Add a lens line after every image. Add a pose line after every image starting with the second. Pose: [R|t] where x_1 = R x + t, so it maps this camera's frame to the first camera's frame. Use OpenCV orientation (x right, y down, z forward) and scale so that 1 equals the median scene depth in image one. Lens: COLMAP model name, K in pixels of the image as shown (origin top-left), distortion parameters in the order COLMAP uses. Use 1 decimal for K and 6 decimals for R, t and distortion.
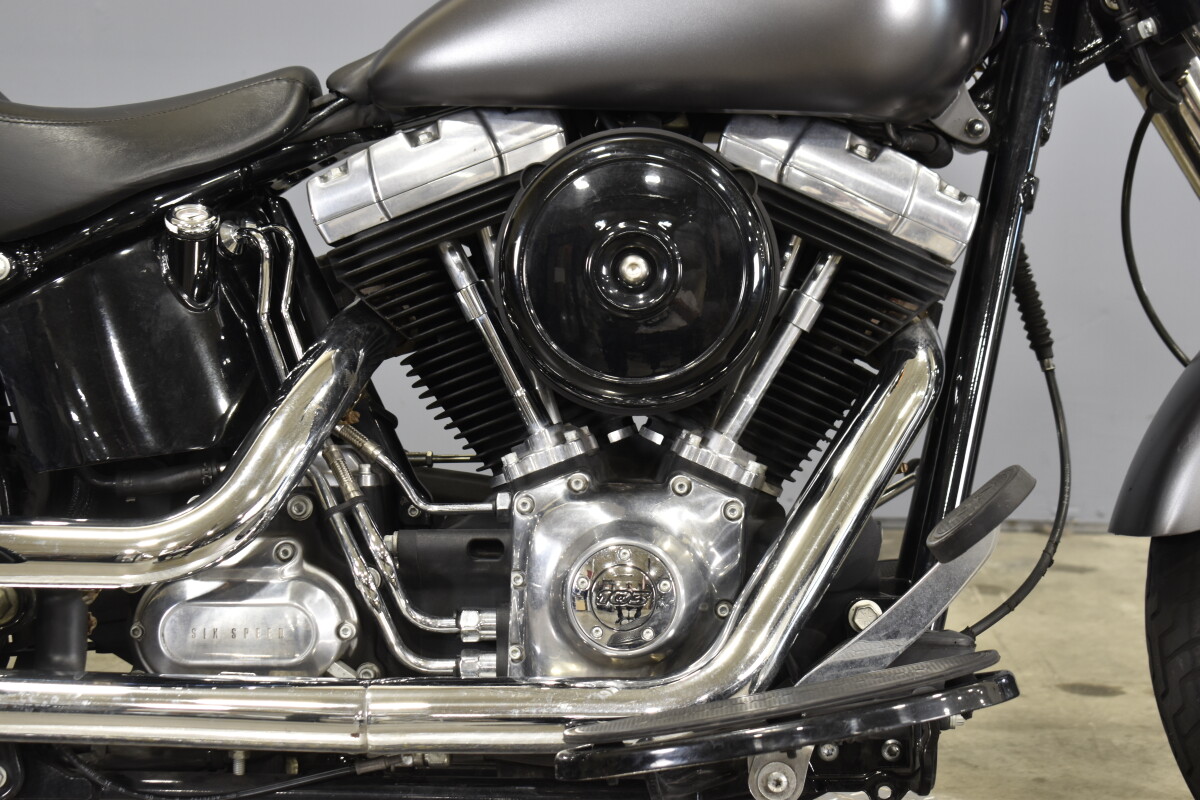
lens RADIAL K [[2810.5, 0, 595.5], [0, 2810.5, 396.5], [0, 0, 1]] dist [0.135159, 0.000000]
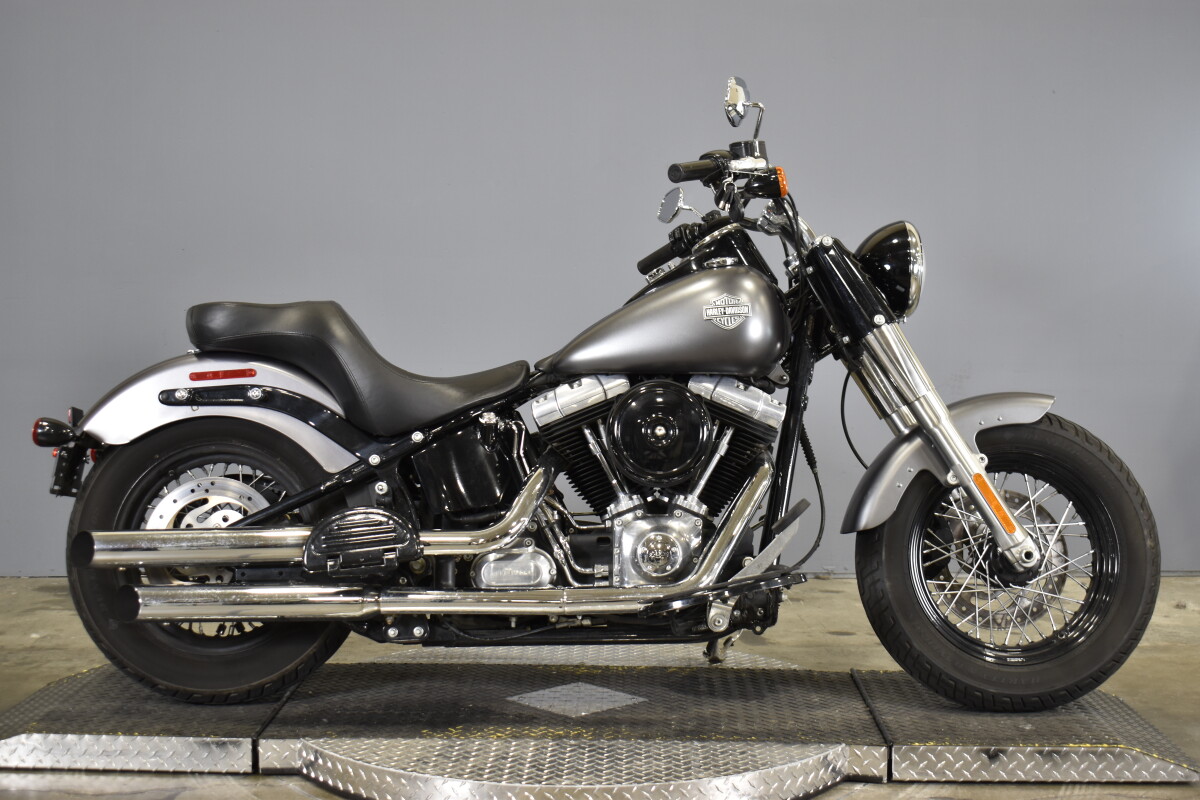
lens RADIAL K [[1802.7, 0, 566.6], [0, 1802.7, 392.1], [0, 0, 1]] dist [-0.021643, 0.000000]
pose [[0.999622, -0.020541, 0.018248, -0.100268], [0.022355, 0.994170, -0.105485, 0.091902], [-0.015974, 0.105853, 0.994253, -0.676847]]
